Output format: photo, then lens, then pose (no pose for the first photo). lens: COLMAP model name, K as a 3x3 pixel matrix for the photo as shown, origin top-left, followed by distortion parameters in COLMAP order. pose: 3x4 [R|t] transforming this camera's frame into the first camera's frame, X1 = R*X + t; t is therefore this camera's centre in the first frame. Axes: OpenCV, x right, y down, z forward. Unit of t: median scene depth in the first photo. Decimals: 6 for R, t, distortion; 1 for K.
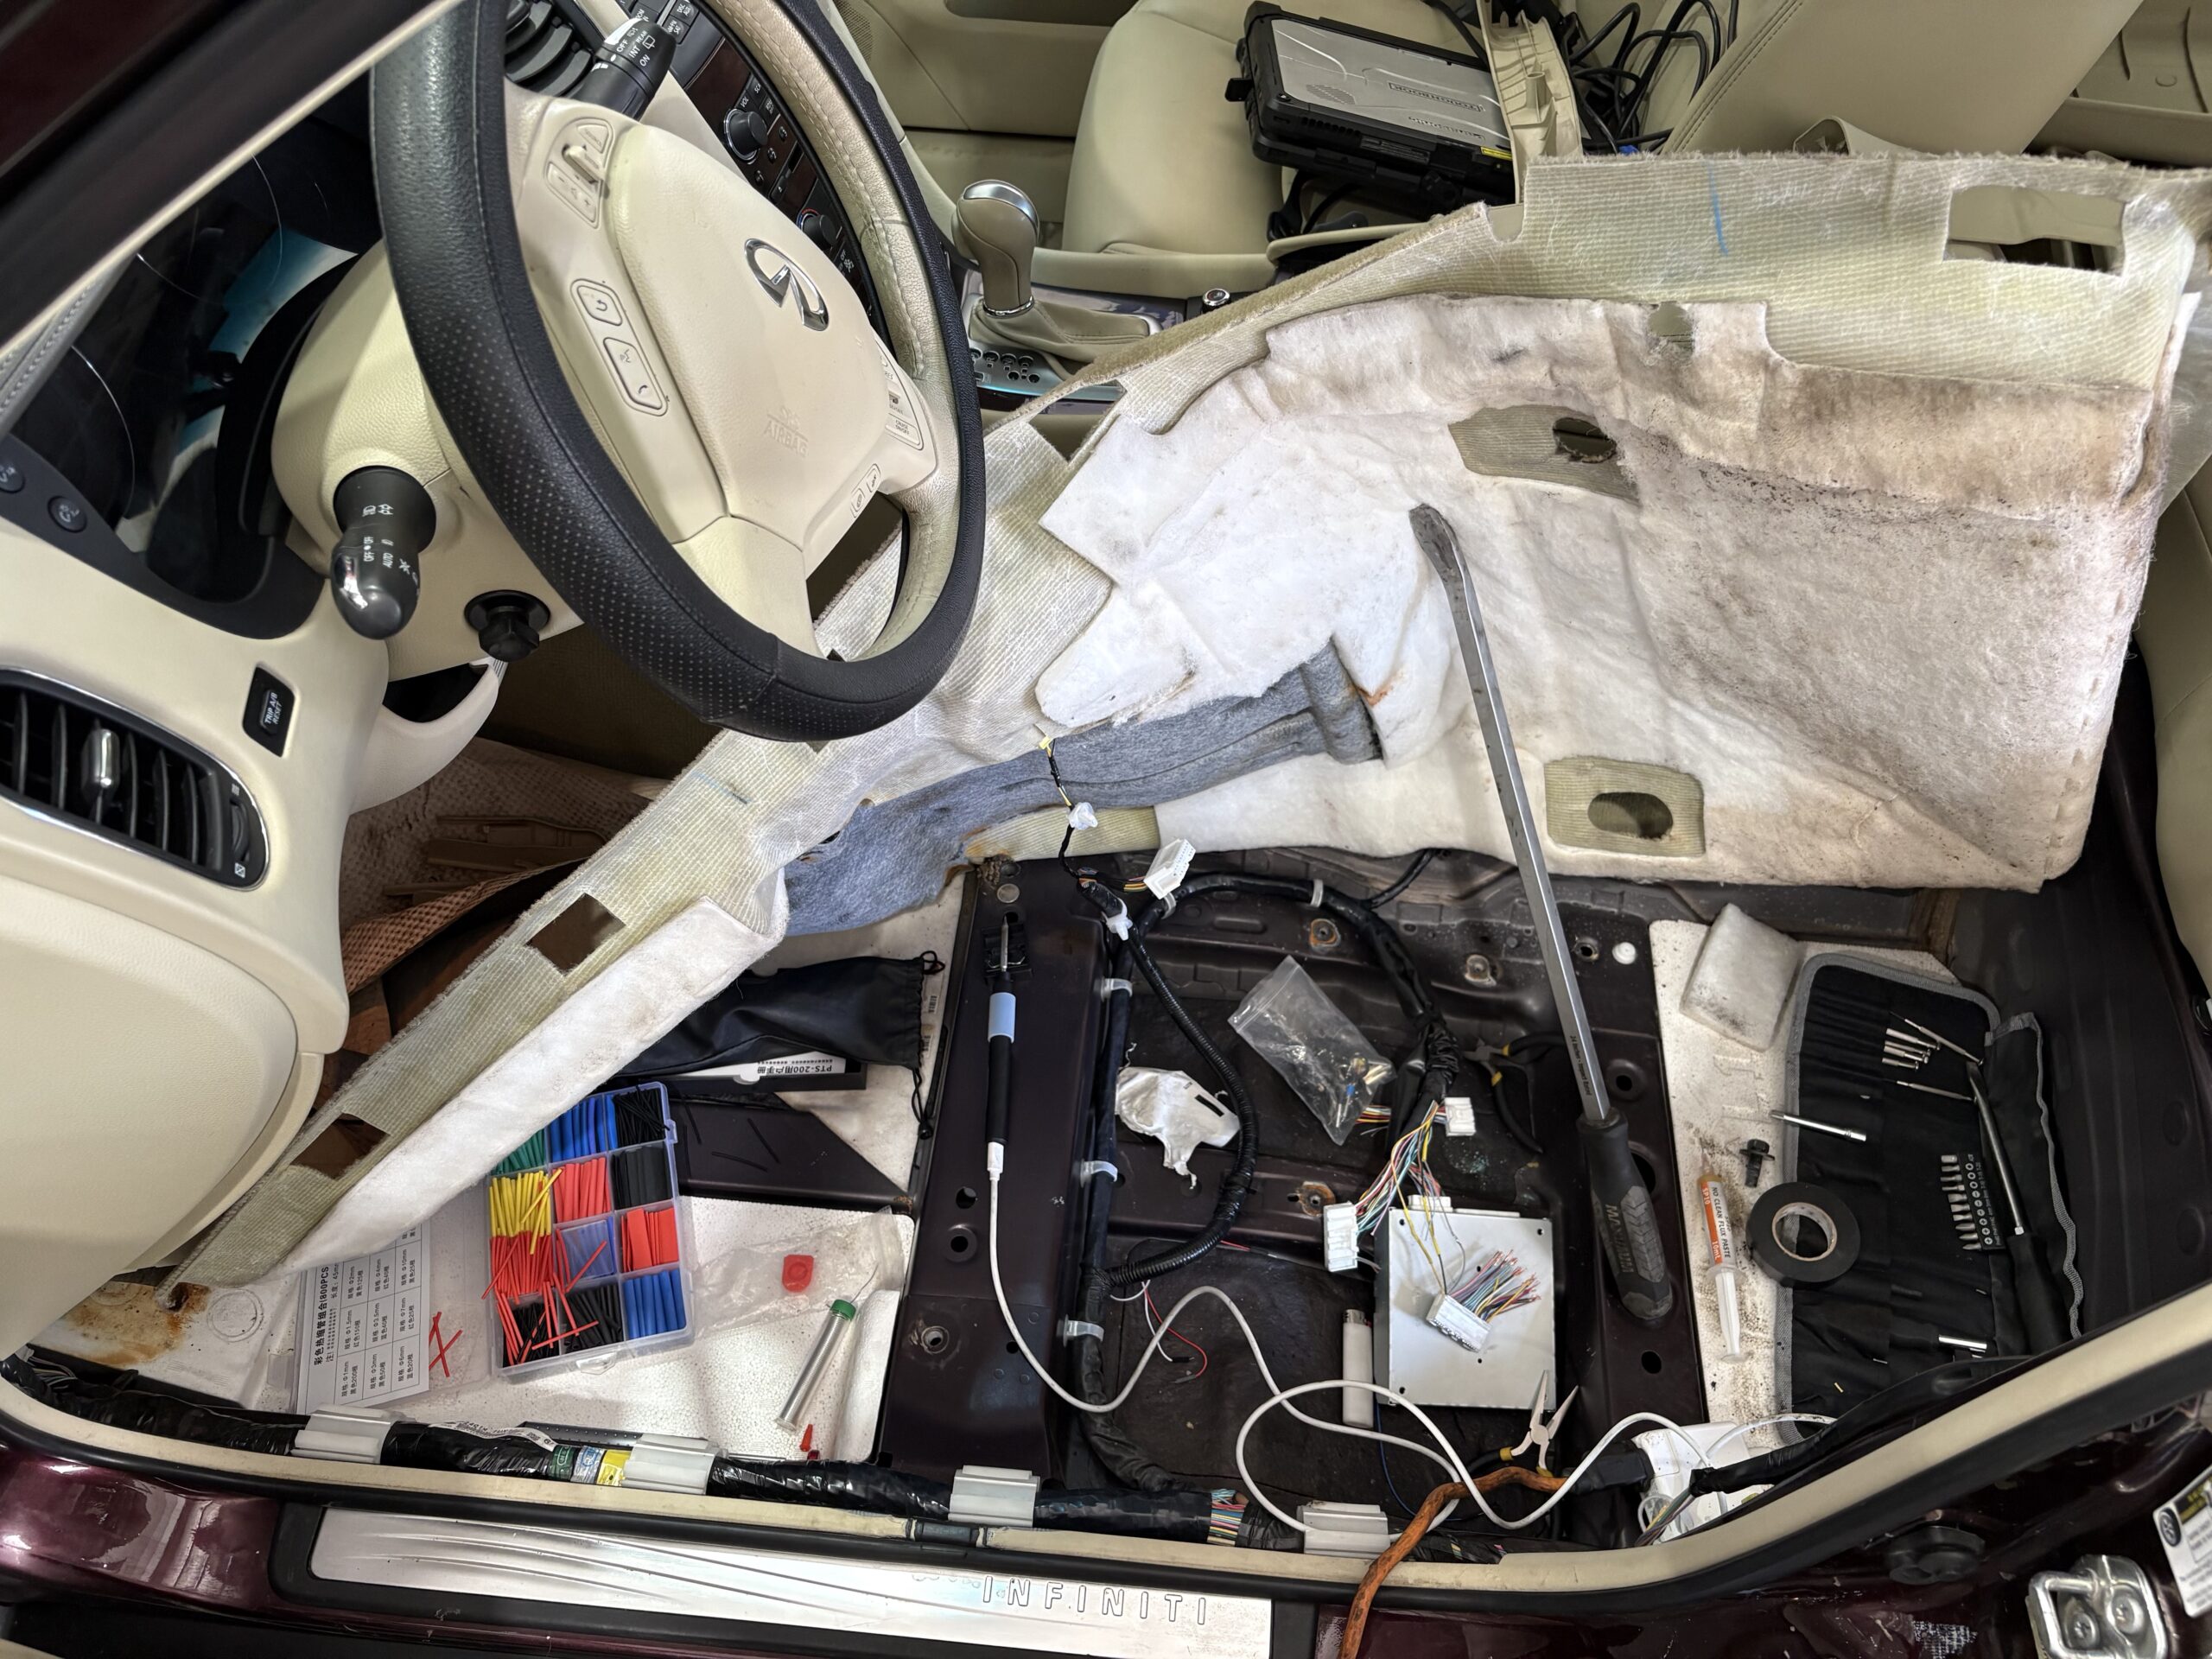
lens RADIAL K [[1733.2, 0, 1106.0], [0, 1733.2, 829.5], [0, 0, 1]] dist [0.053680, -0.172368]
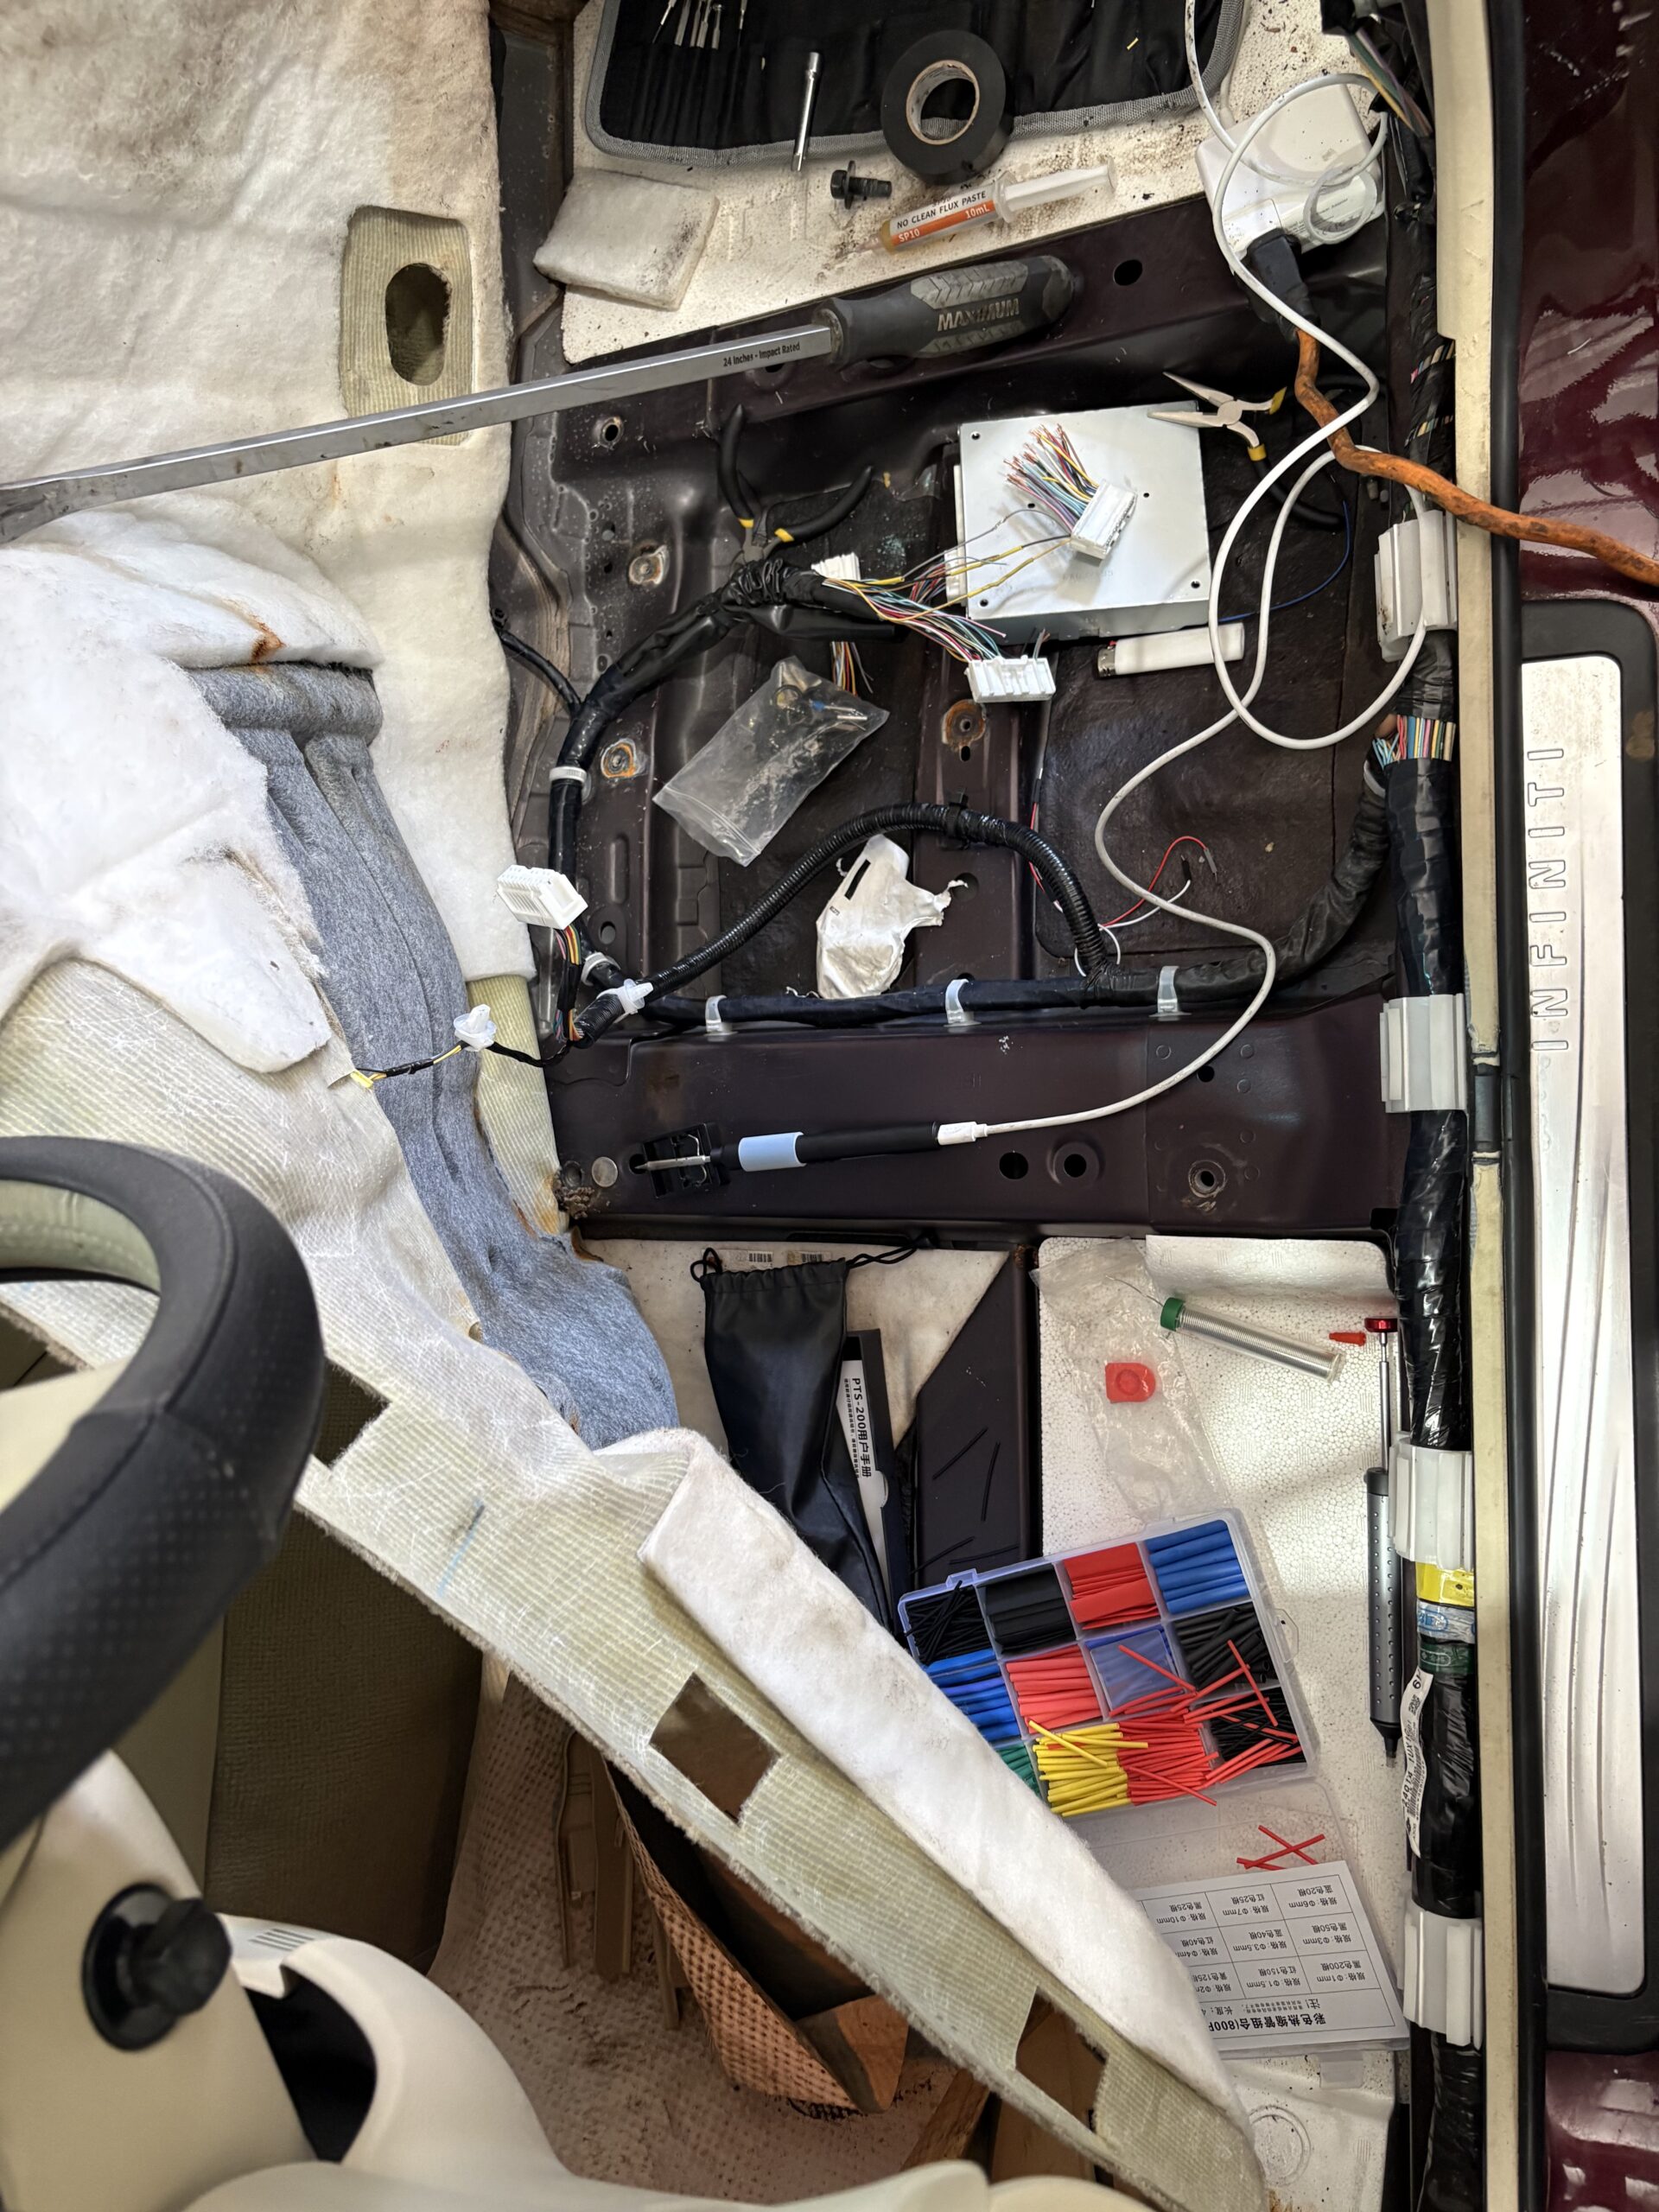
lens RADIAL K [[1708.6, 0, 829.5], [0, 1708.6, 1106.0], [0, 0, 1]] dist [0.048675, -0.086945]
pose [[-0.097037, -0.993858, 0.053199, -0.085196], [0.982432, -0.087086, 0.165059, 0.014283], [-0.159412, 0.068281, 0.984848, 0.281493]]
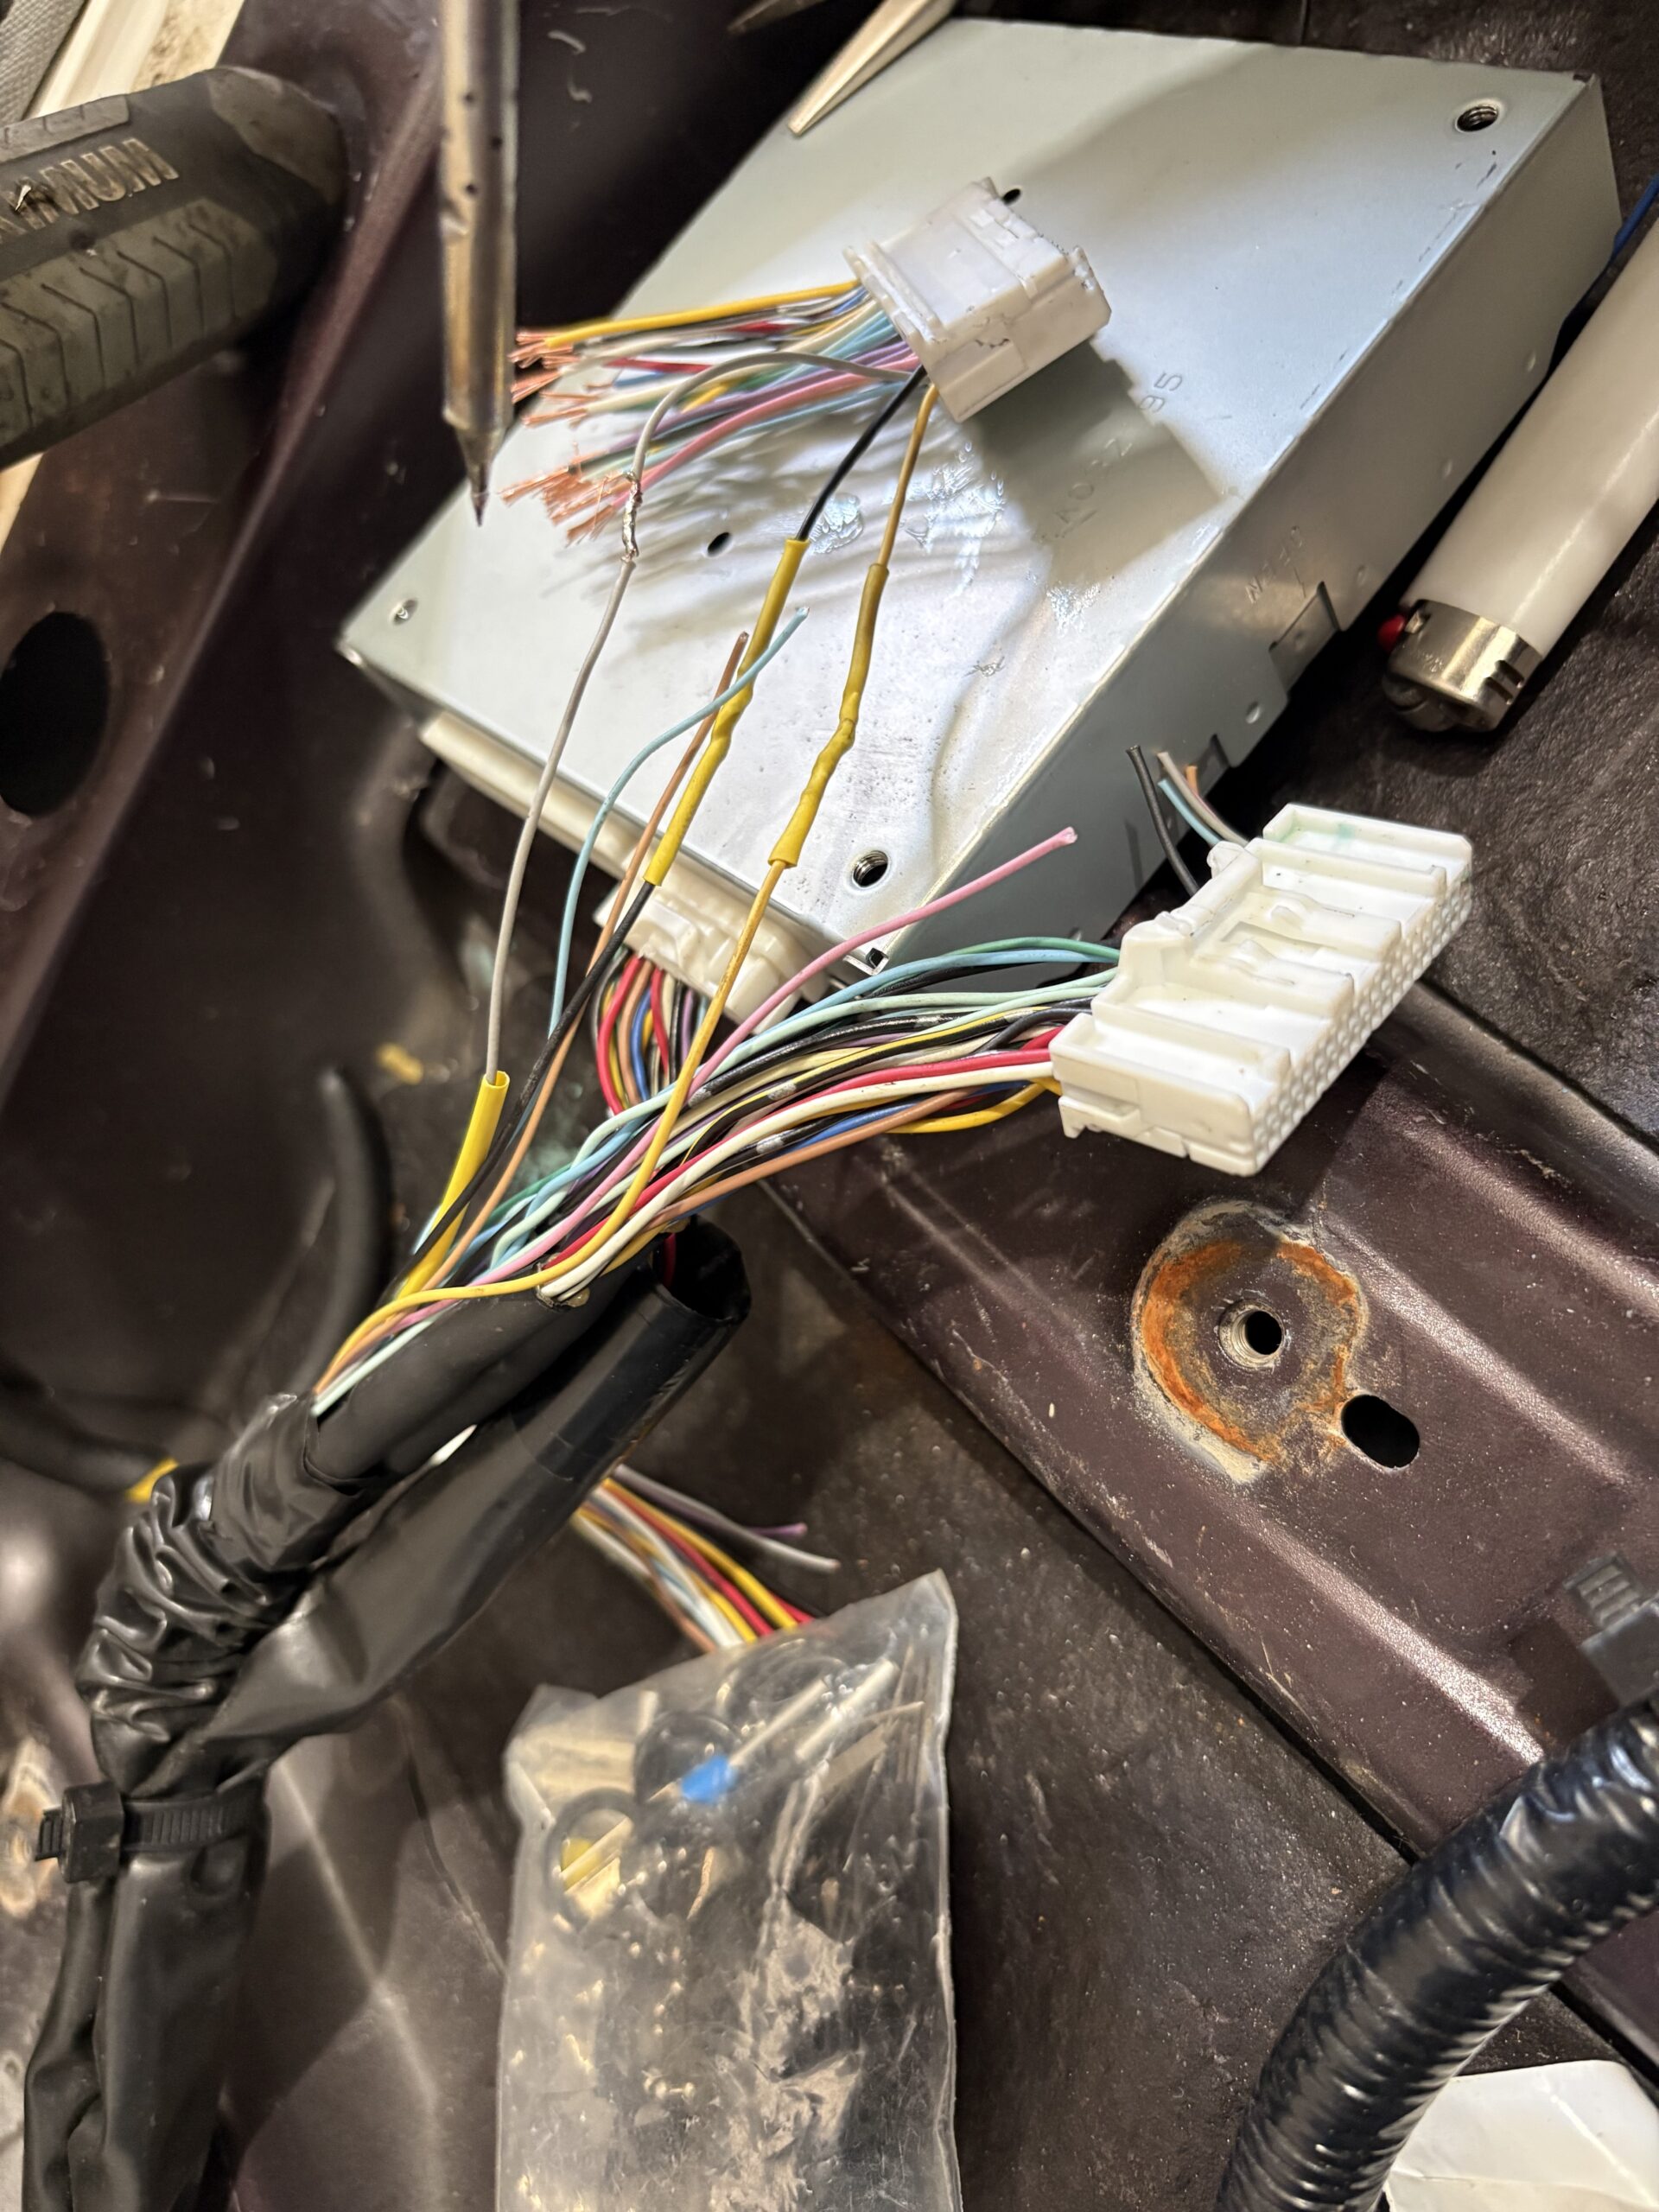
lens RADIAL K [[1708.6, 0, 829.5], [0, 1708.6, 1106.0], [0, 0, 1]] dist [0.048675, -0.086945]
pose [[-0.749983, -0.488101, 0.446411, 0.094051], [0.648950, -0.673585, 0.353763, 0.155301], [0.128024, 0.555014, 0.821930, 0.890277]]
